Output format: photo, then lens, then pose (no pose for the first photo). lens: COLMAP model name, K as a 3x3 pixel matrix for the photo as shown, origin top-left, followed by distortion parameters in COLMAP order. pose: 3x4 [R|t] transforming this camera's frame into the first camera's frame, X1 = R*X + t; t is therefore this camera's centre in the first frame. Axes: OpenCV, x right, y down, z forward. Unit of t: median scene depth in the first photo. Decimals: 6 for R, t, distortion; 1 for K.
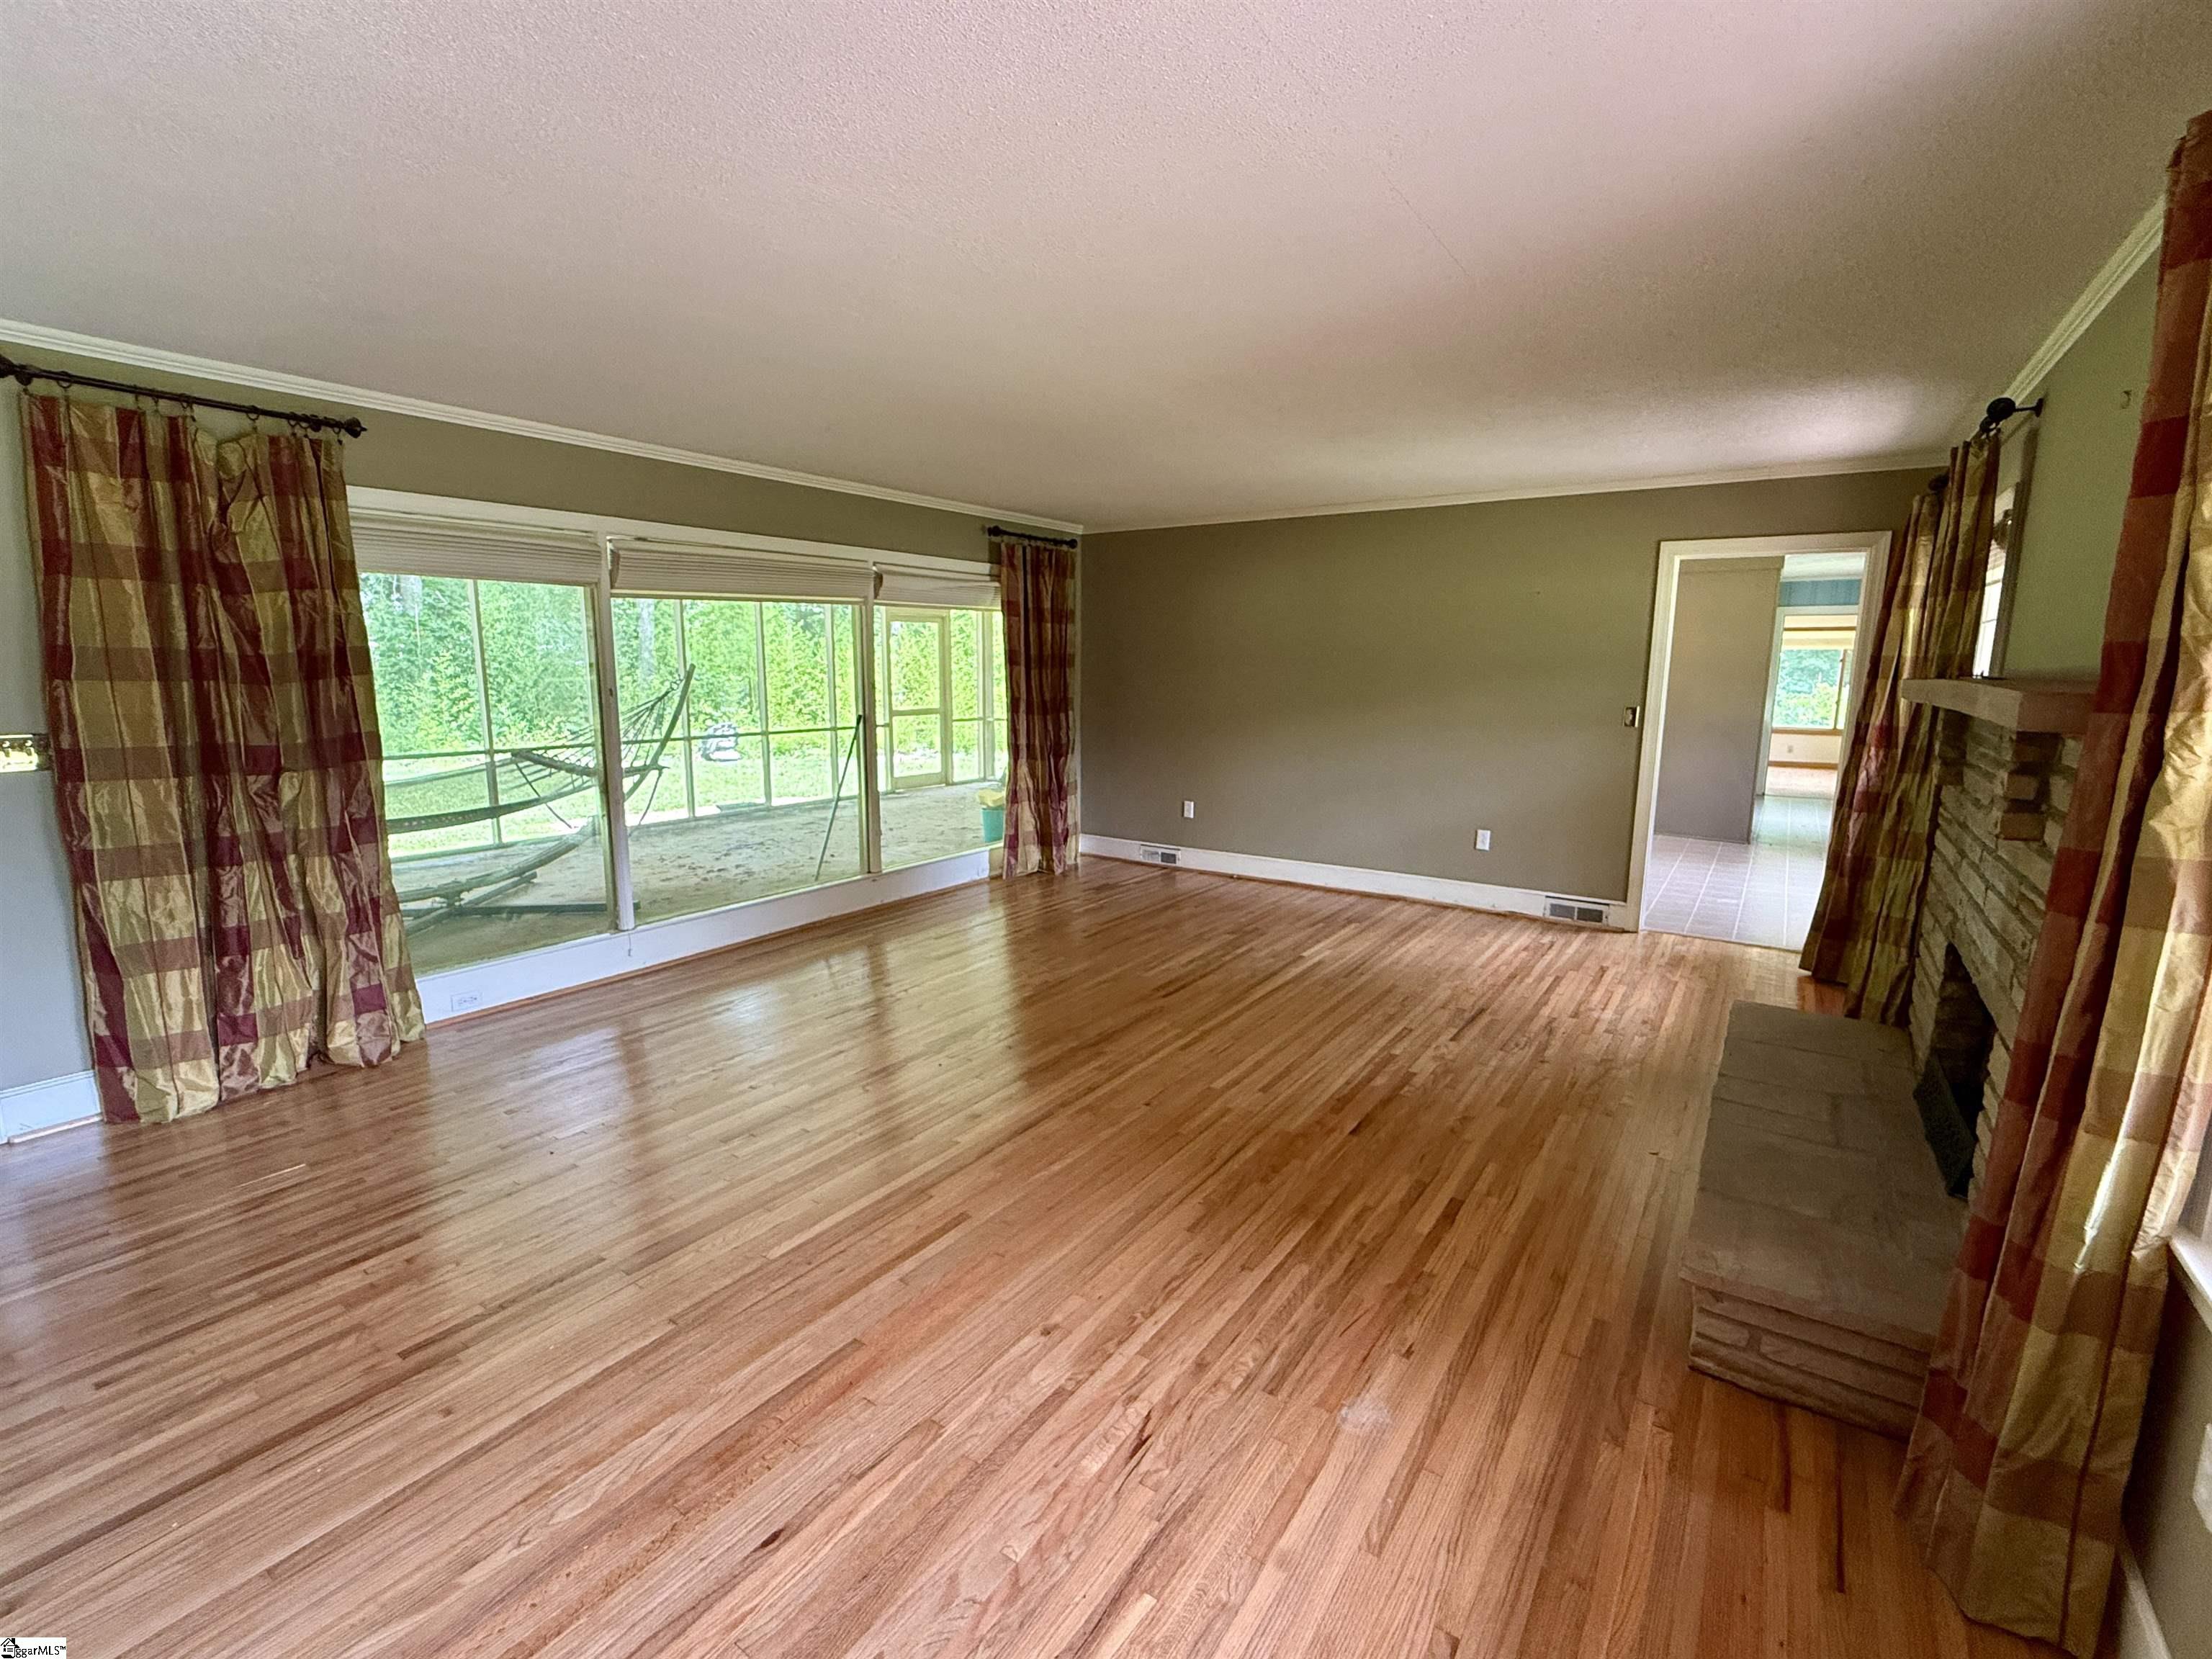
lens RADIAL K [[999.2, 0, 1111.7], [0, 999.2, 827.4], [0, 0, 1]] dist [-0.000247, -0.000005]
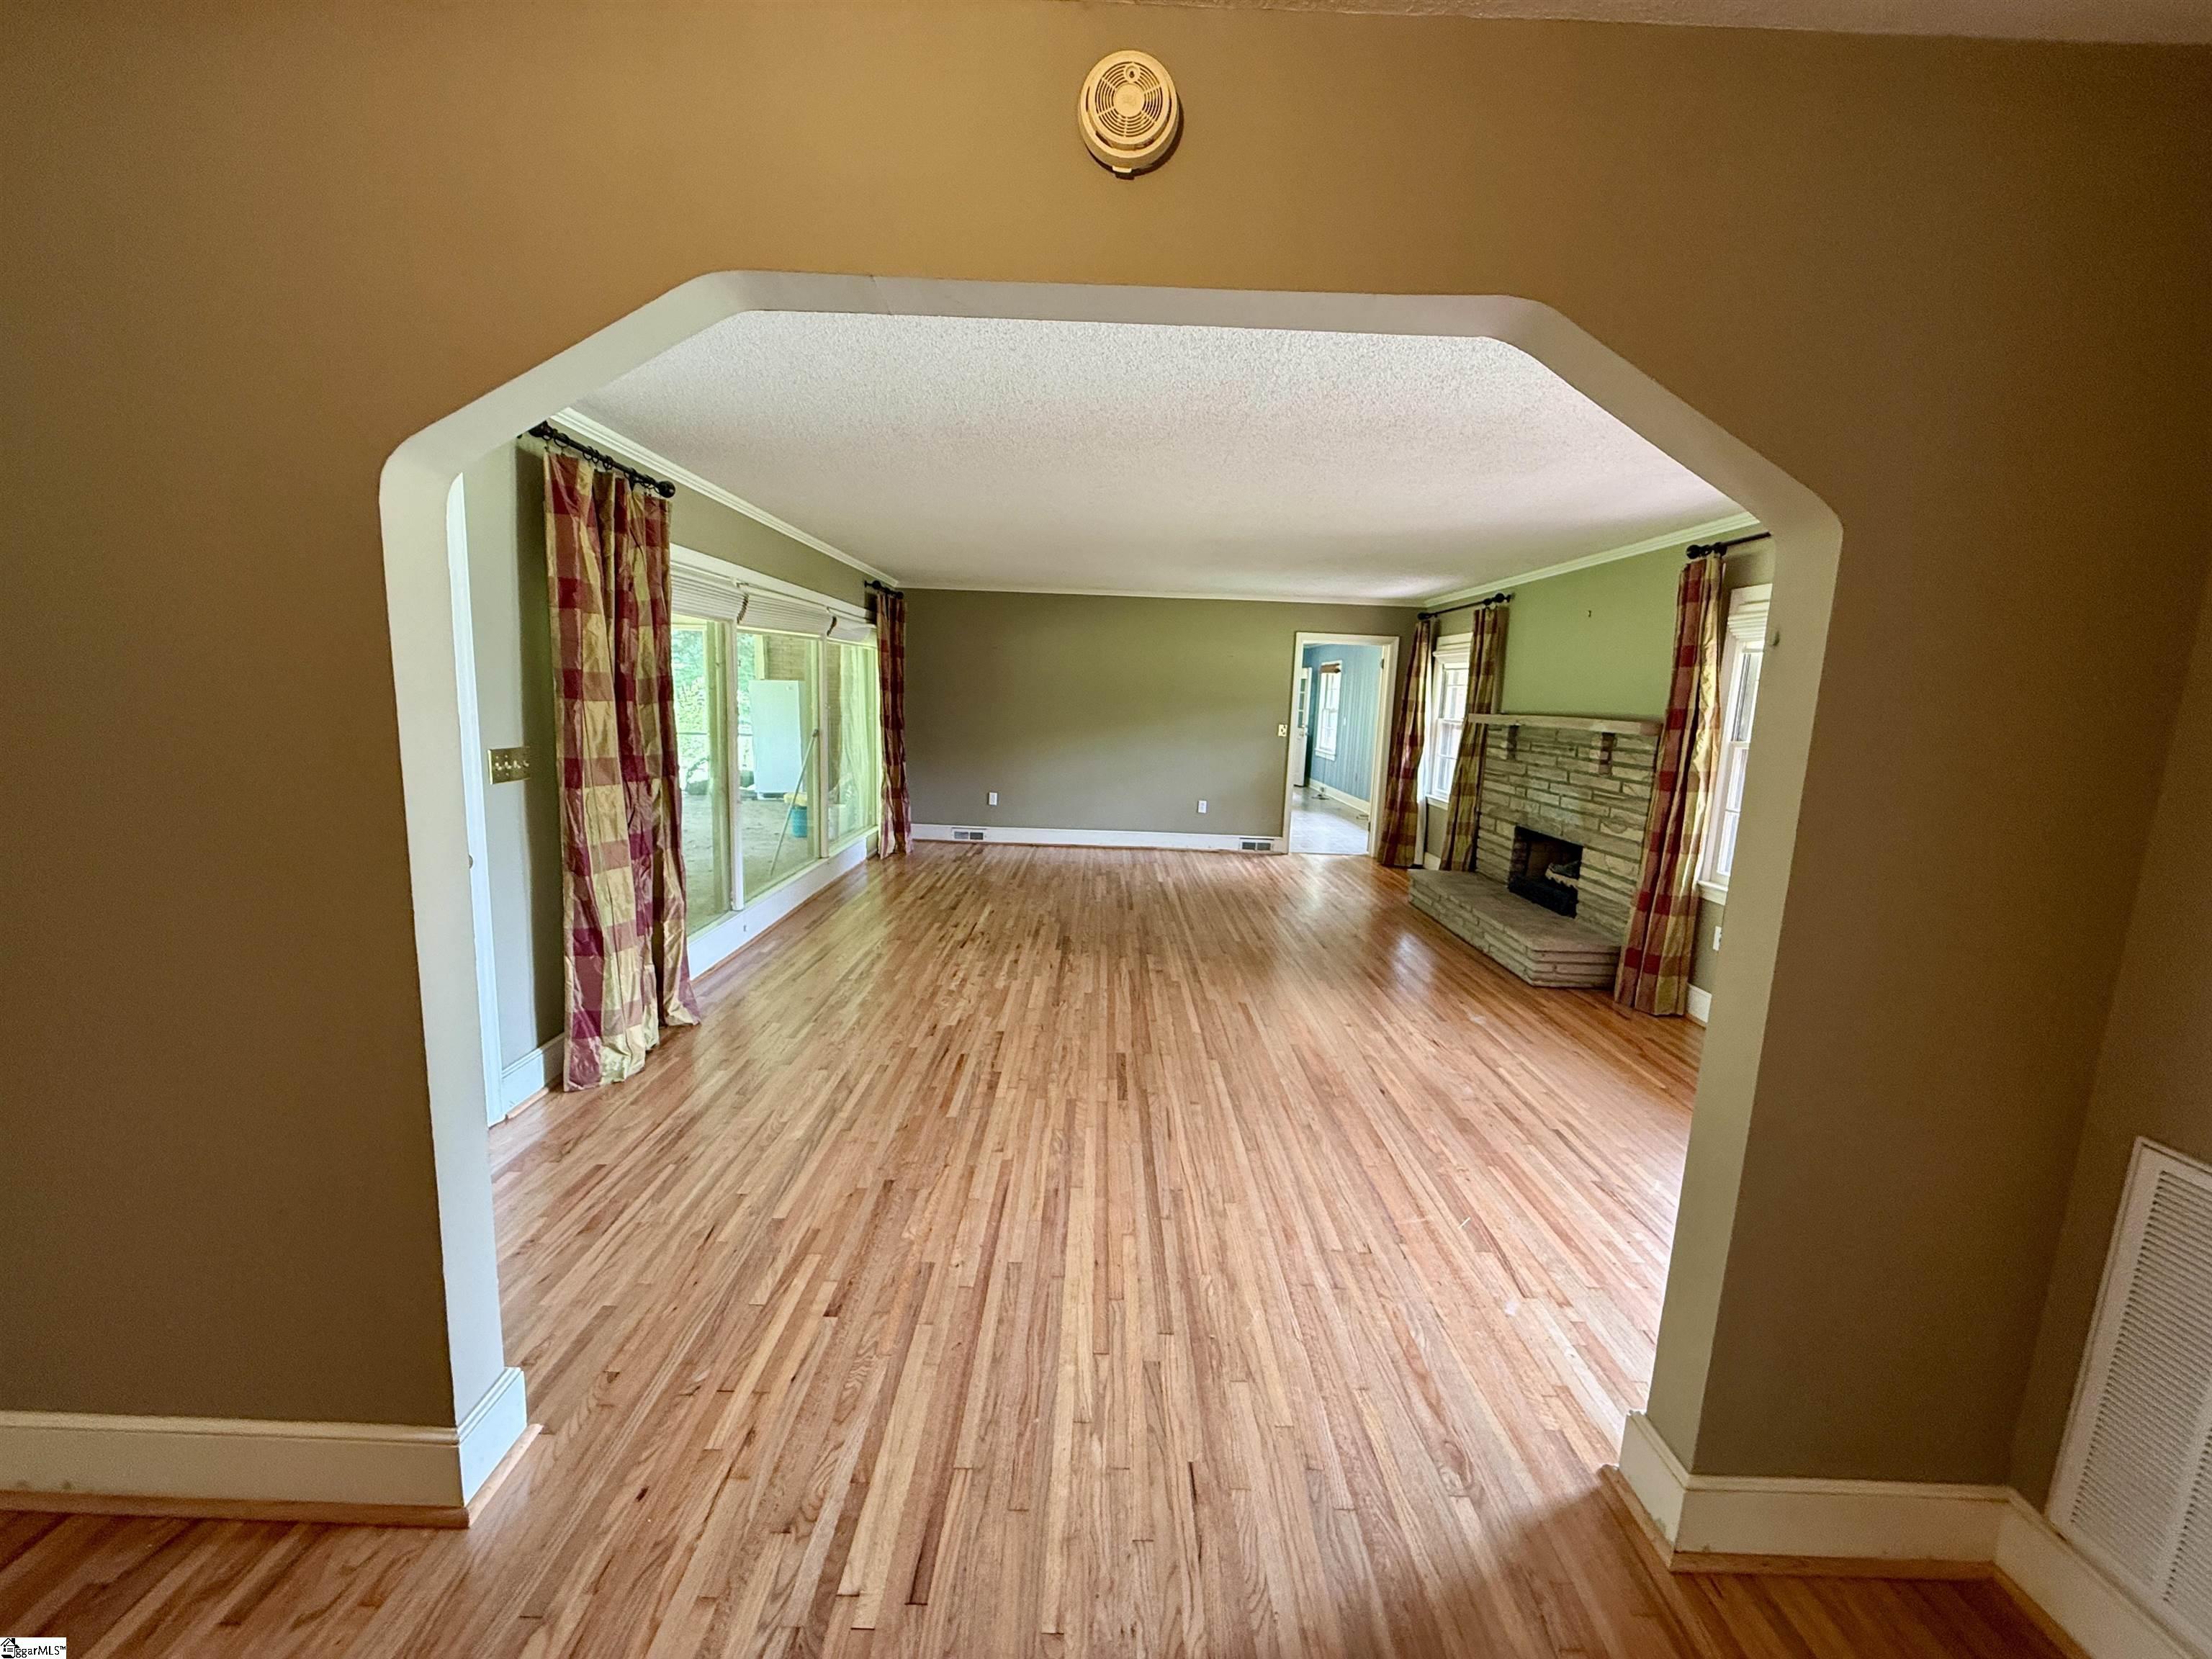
lens RADIAL K [[880.5, 0, 1106.0], [0, 880.5, 829.5], [0, 0, 1]] dist [0.002056, 0.000168]
pose [[0.827229, -0.063445, 0.558272, -0.916715], [0.062123, 0.997840, 0.021349, 0.015008], [-0.558421, 0.017021, 0.829383, -0.153838]]
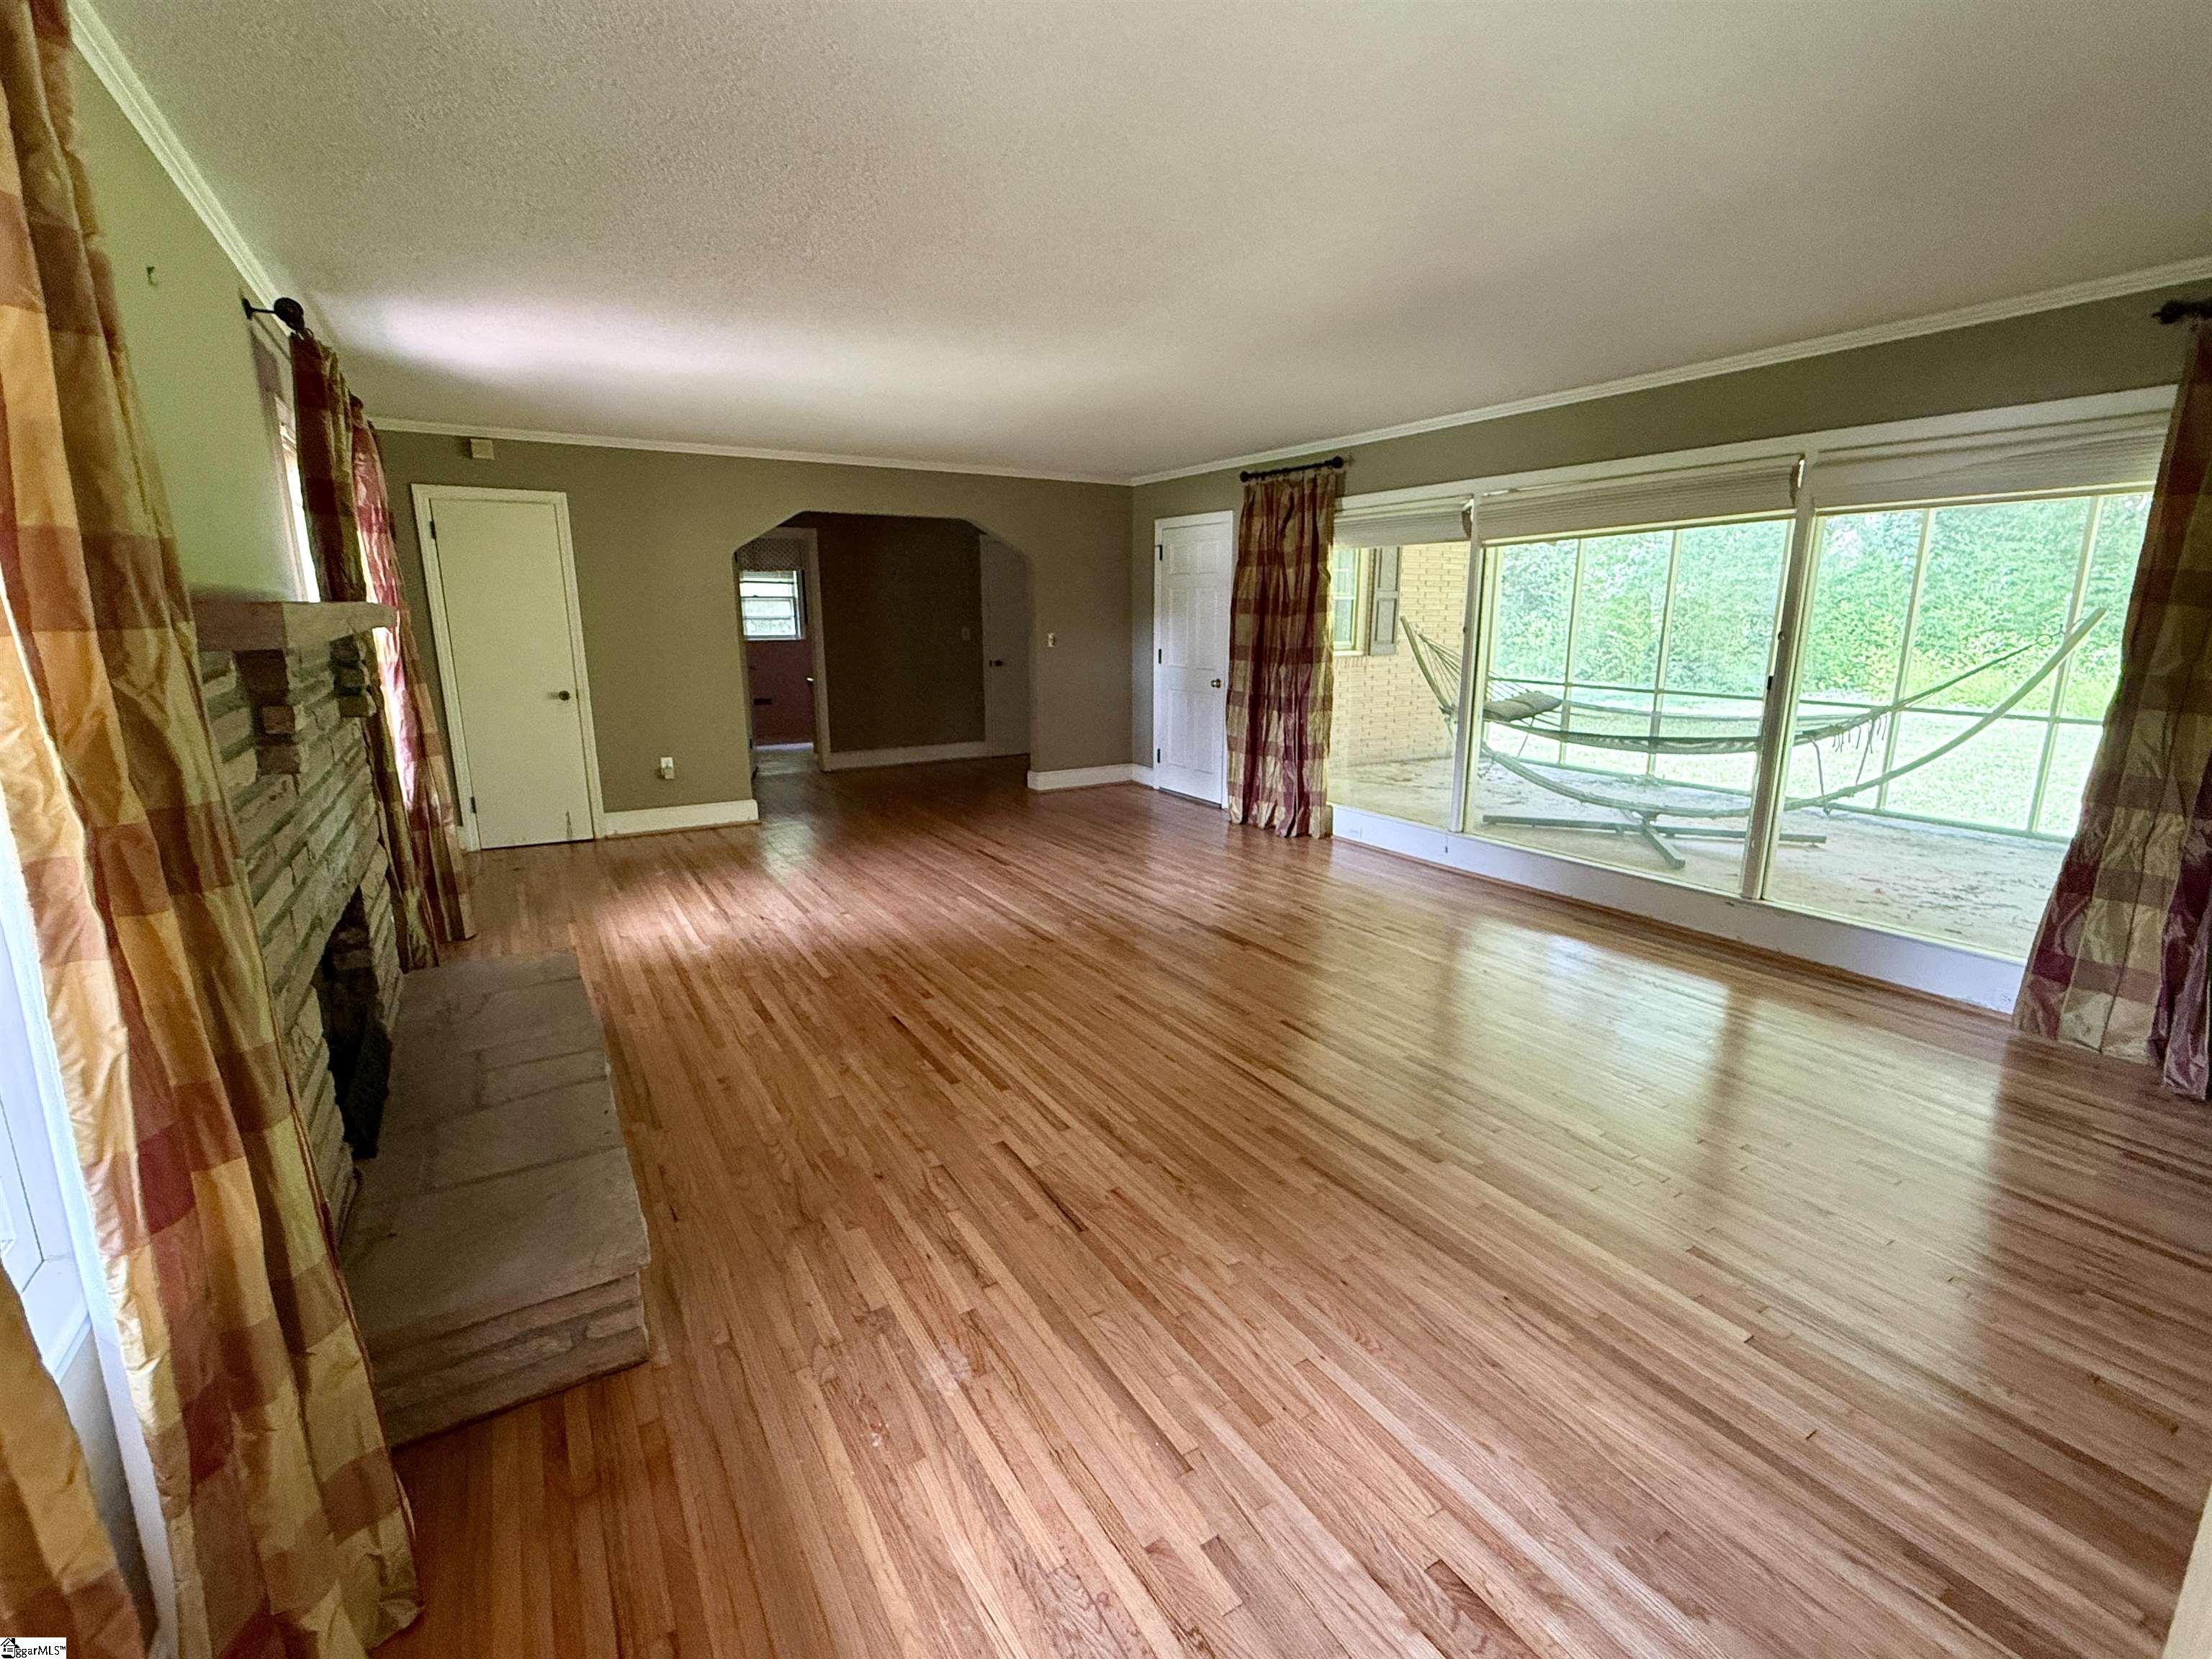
lens RADIAL K [[999.2, 0, 1111.7], [0, 999.2, 827.4], [0, 0, 1]] dist [-0.000247, -0.000005]
pose [[-0.415025, 0.189032, -0.889955, 0.973711], [-0.151085, 0.950276, 0.272303, -0.214614], [0.897177, 0.247471, -0.365829, 1.395486]]
